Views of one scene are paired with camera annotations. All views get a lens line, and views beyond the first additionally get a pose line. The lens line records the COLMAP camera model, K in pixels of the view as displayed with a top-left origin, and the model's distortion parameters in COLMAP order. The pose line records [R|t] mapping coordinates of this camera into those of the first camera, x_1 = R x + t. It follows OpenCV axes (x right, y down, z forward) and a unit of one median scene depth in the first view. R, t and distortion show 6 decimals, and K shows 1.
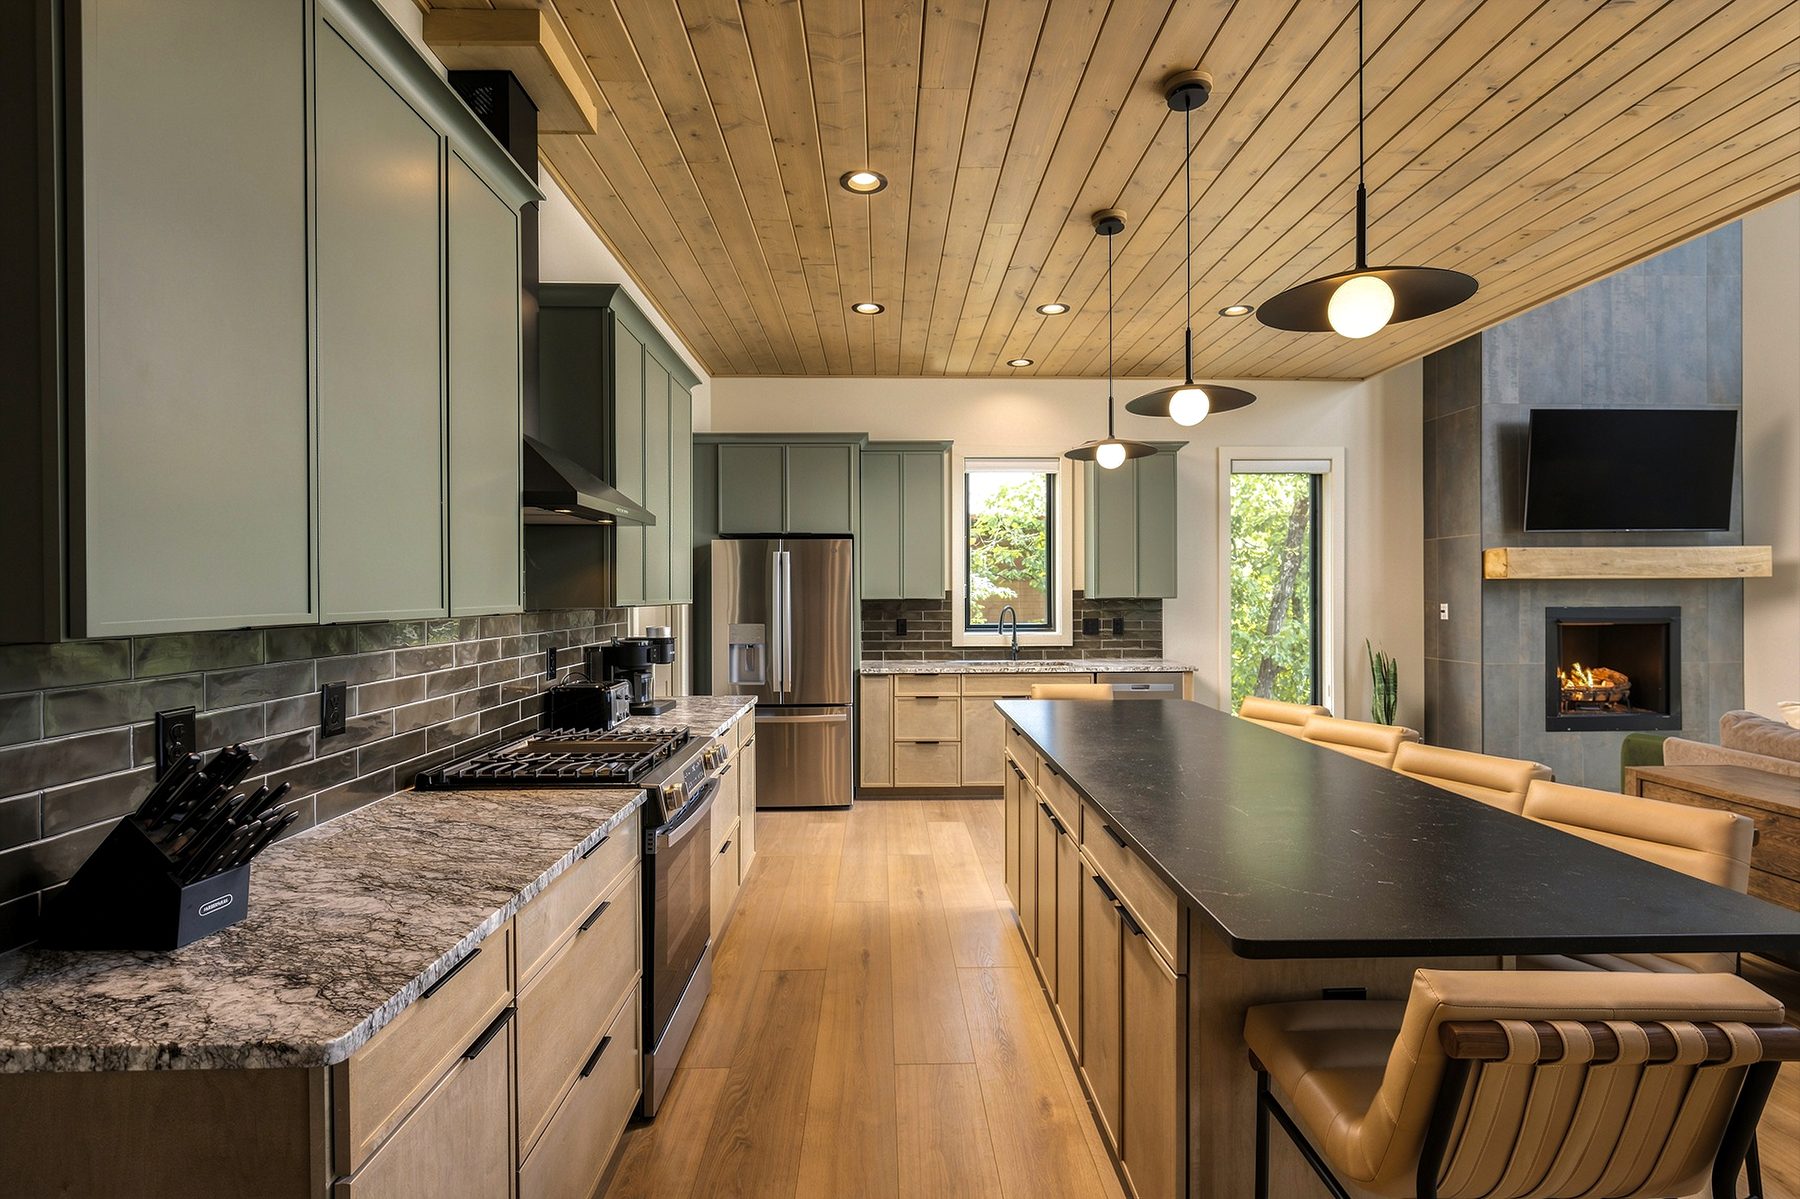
lens RADIAL K [[845.2, 0, 900.0], [0, 845.2, 599.5], [0, 0, 1]] dist [-0.000066, -0.000028]
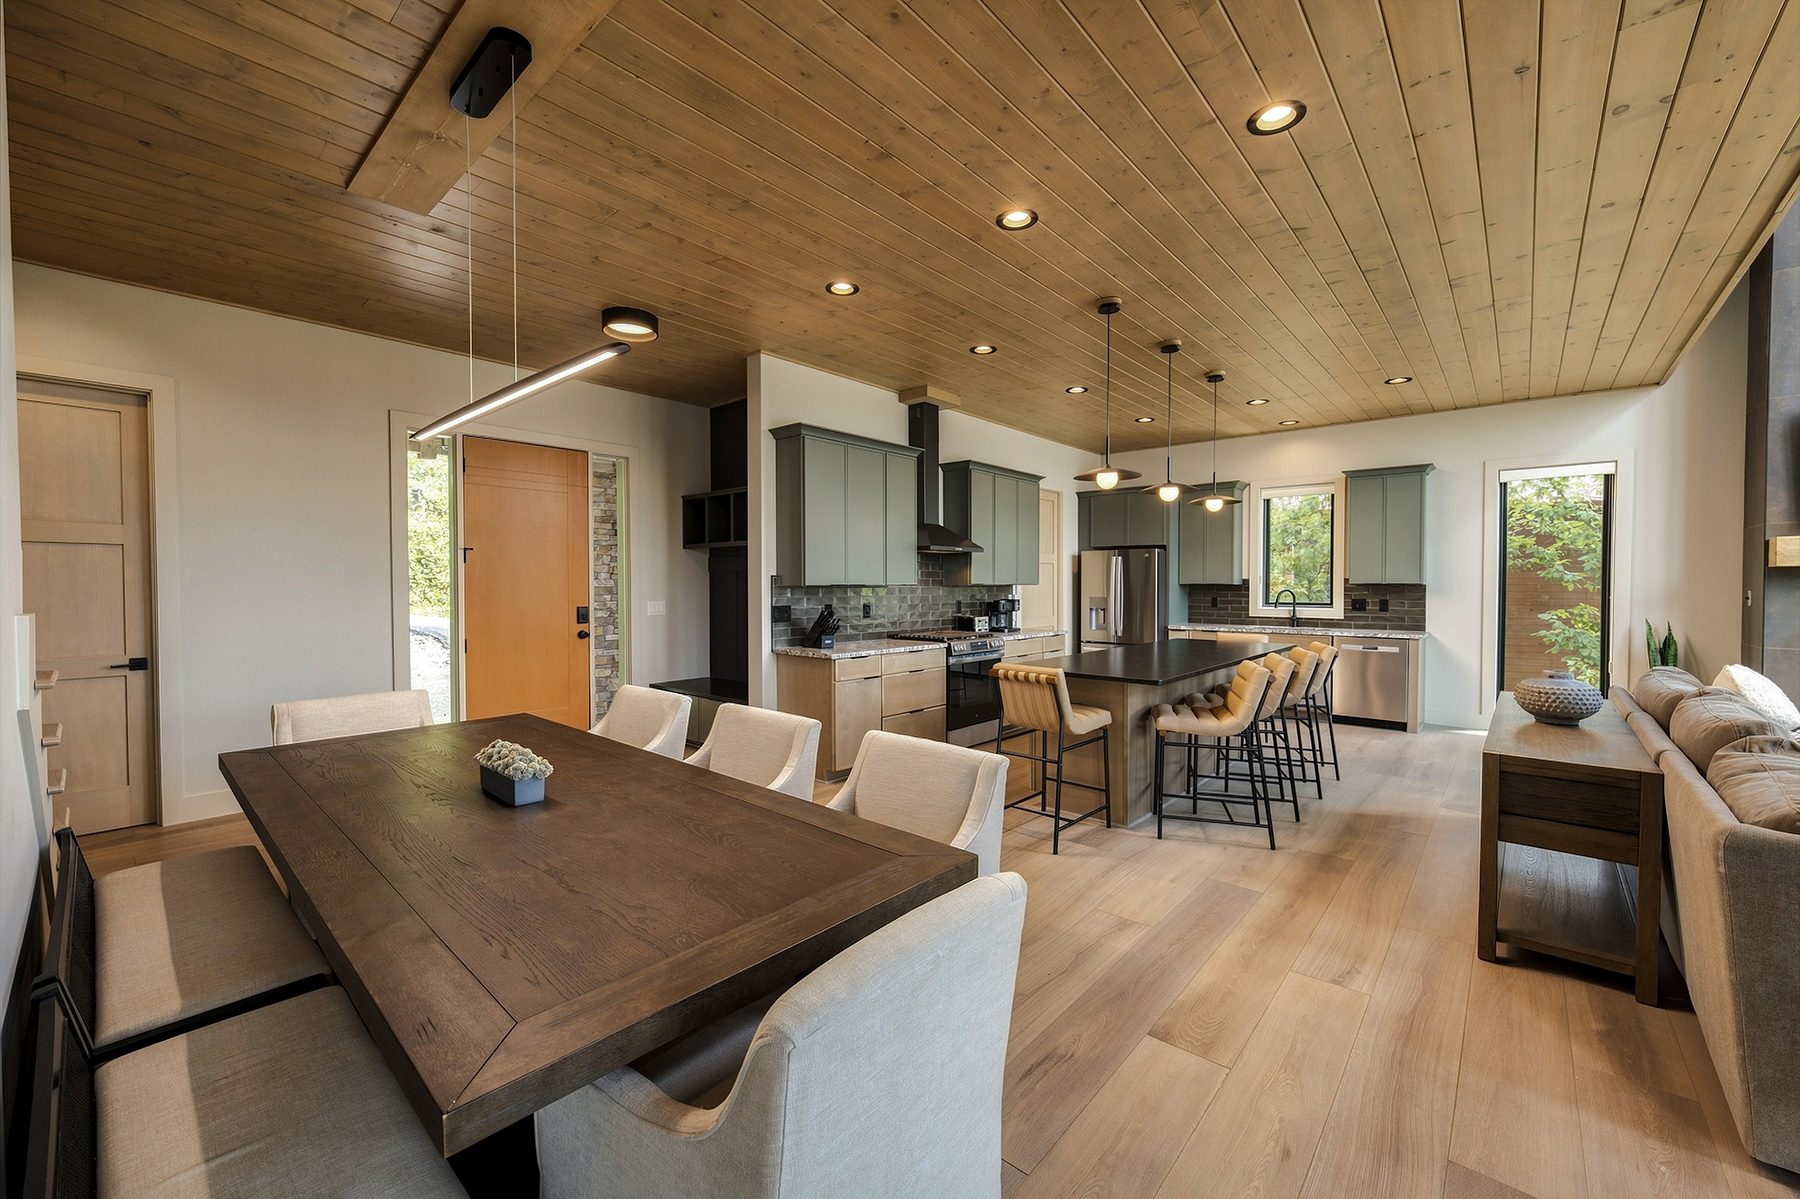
lens RADIAL K [[708.8, 0, 900.0], [0, 708.8, 599.5], [0, 0, 1]] dist [-0.000487, -0.000117]
pose [[0.737593, 0.018678, -0.674988, 0.479473], [-0.009226, 0.999803, 0.017585, 0.010399], [0.675183, -0.006743, 0.737620, -0.365093]]
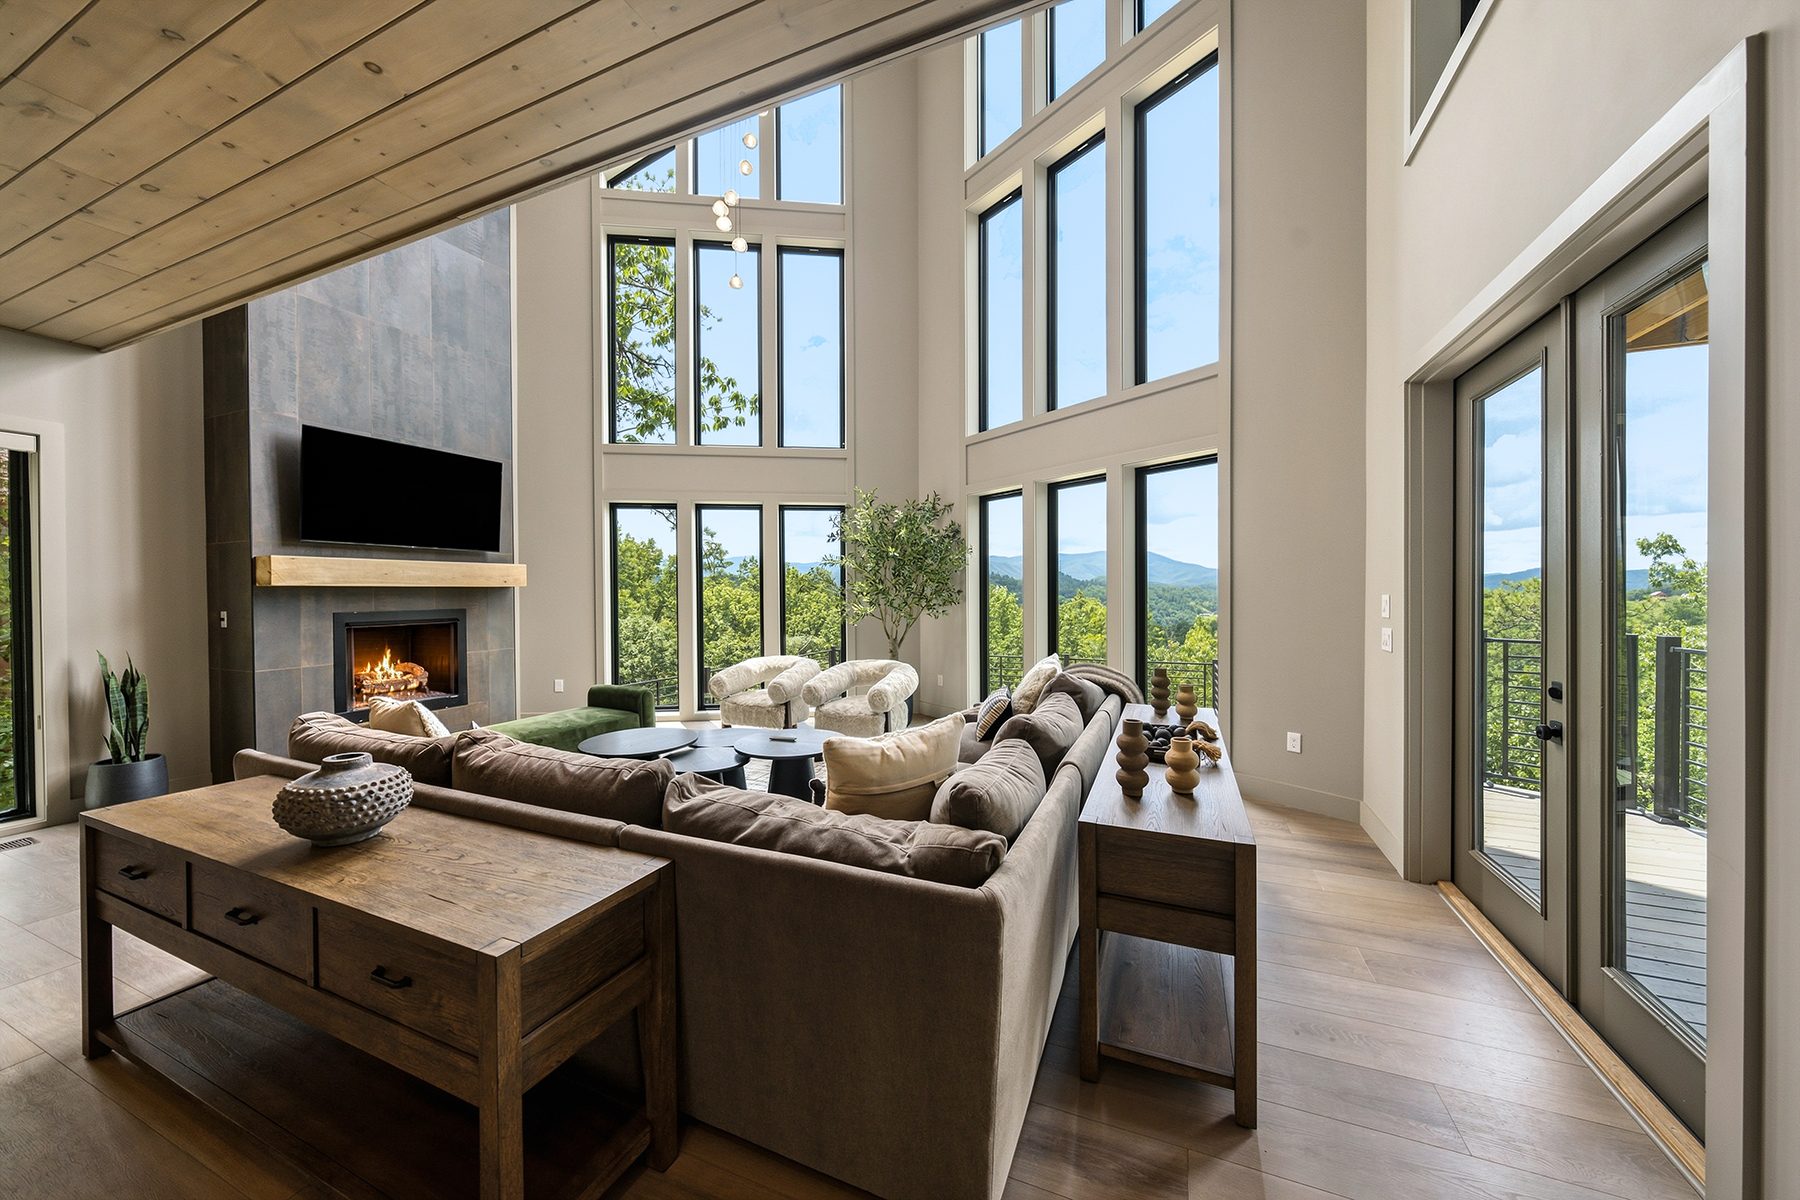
lens RADIAL K [[633.7, 0, 900.0], [0, 633.7, 600.0], [0, 0, 1]] dist [0.000231, 0.000038]
pose [[0.412695, -0.010627, 0.910807, 0.317606], [0.012842, 0.999900, 0.005848, -0.002383], [-0.910779, 0.009284, 0.412790, 0.001719]]
